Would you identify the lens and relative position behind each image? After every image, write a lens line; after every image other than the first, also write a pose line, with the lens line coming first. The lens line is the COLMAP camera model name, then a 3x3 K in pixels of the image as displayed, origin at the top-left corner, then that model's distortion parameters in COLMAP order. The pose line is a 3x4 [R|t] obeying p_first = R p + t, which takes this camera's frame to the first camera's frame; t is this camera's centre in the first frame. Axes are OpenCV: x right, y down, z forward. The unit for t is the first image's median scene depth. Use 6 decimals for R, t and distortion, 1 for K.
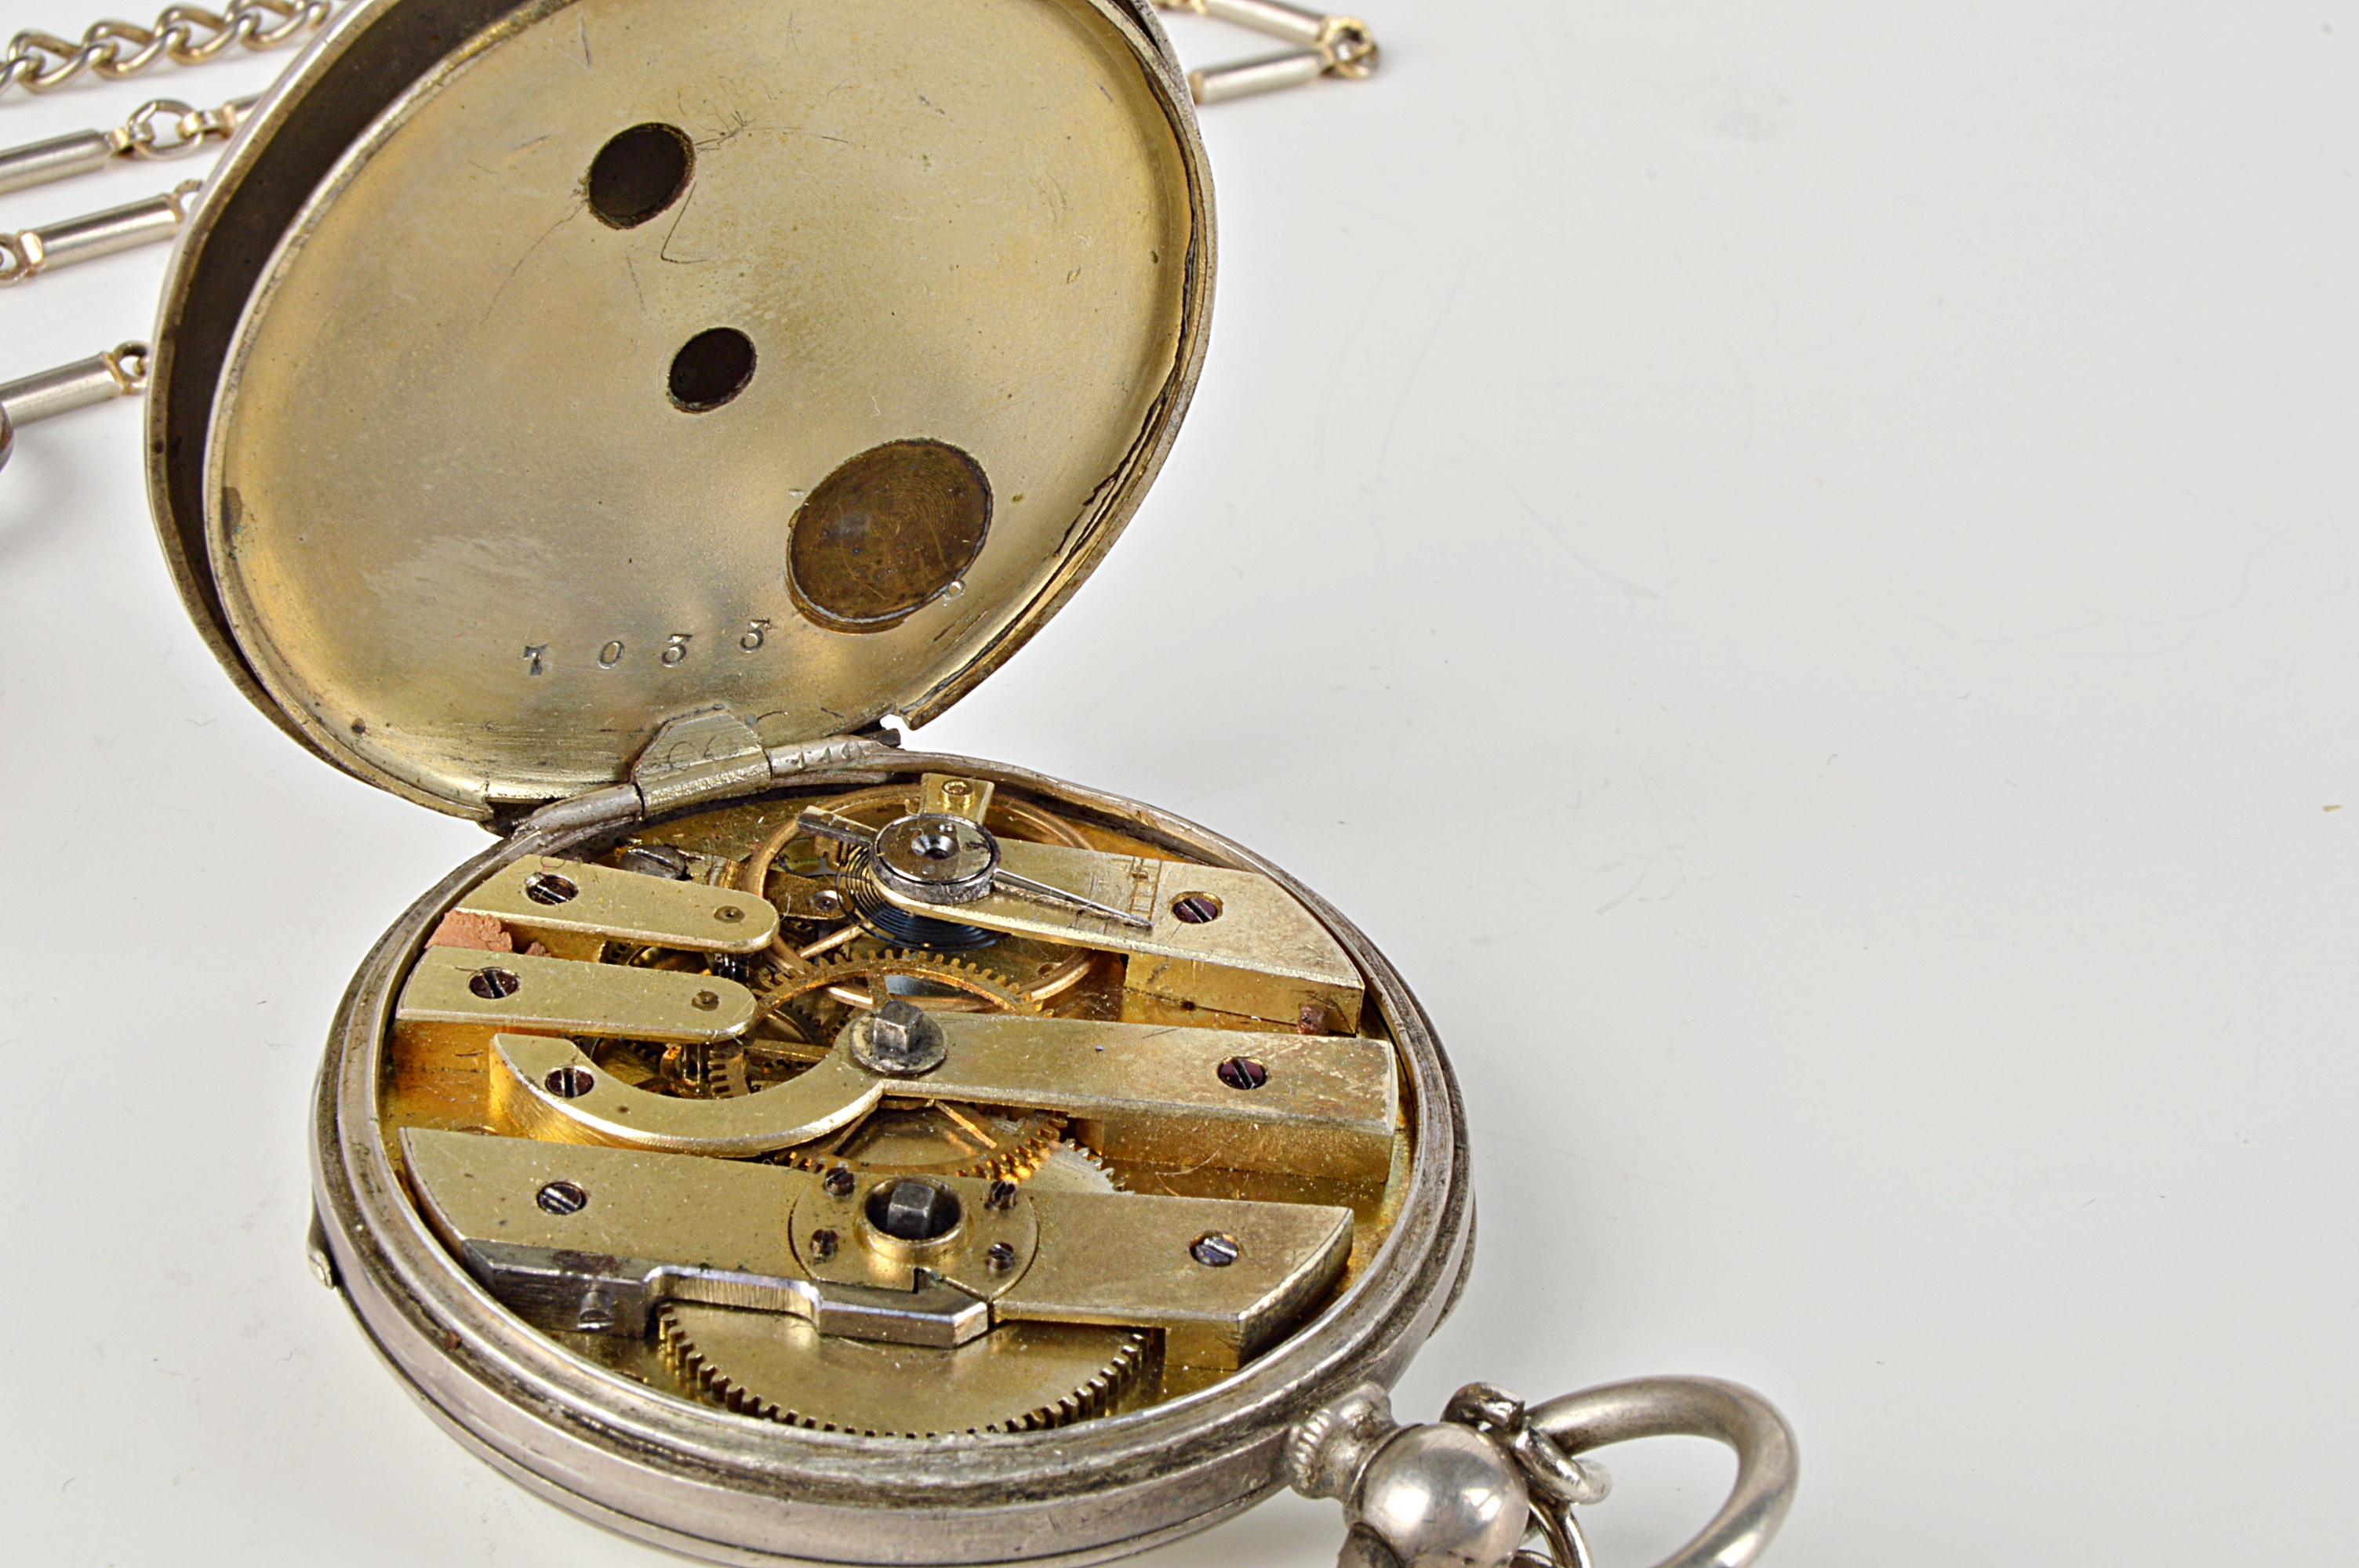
lens RADIAL K [[4184.6, 0, 1174.3], [0, 4184.6, 800.2], [0, 0, 1]] dist [-0.039283, 0.000000]
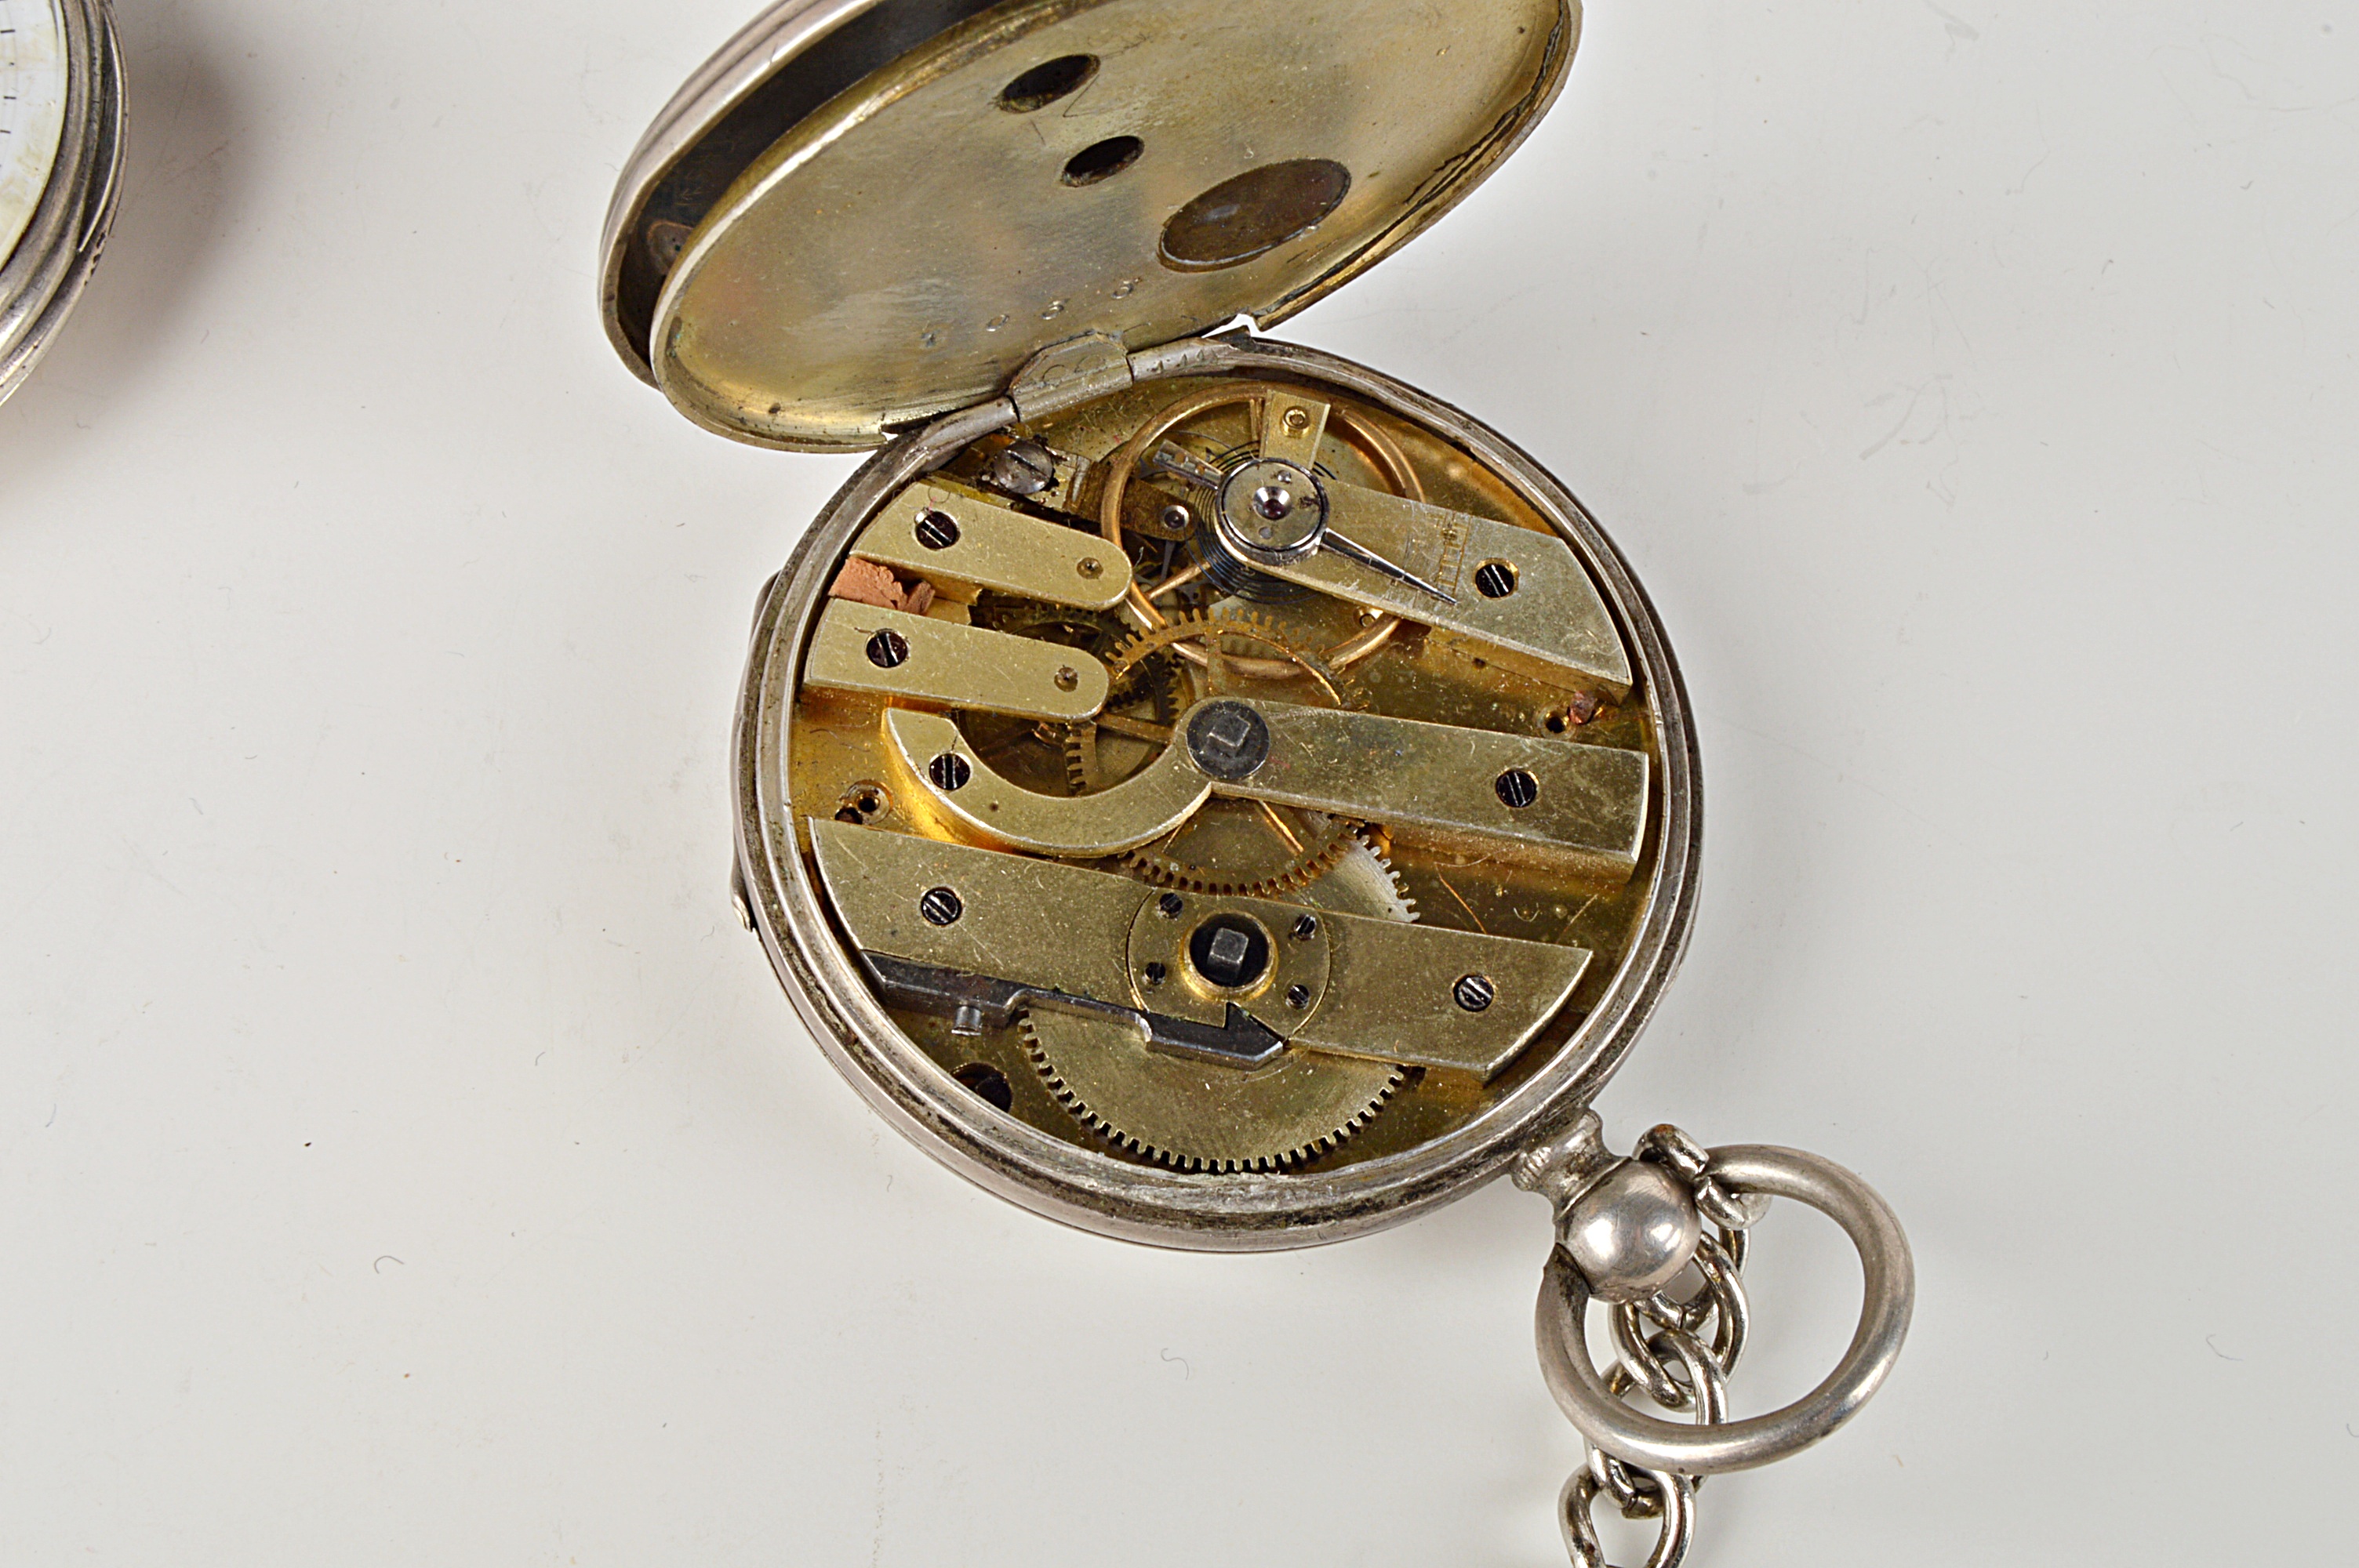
lens RADIAL K [[4184.6, 0, 1177.1], [0, 4184.6, 805.9], [0, 0, 1]] dist [-0.039283, 0.000000]
pose [[0.994347, 0.099882, -0.036033, -0.035733], [-0.067398, 0.855920, 0.512697, -0.526819], [0.082051, -0.507370, 0.857813, -0.019847]]
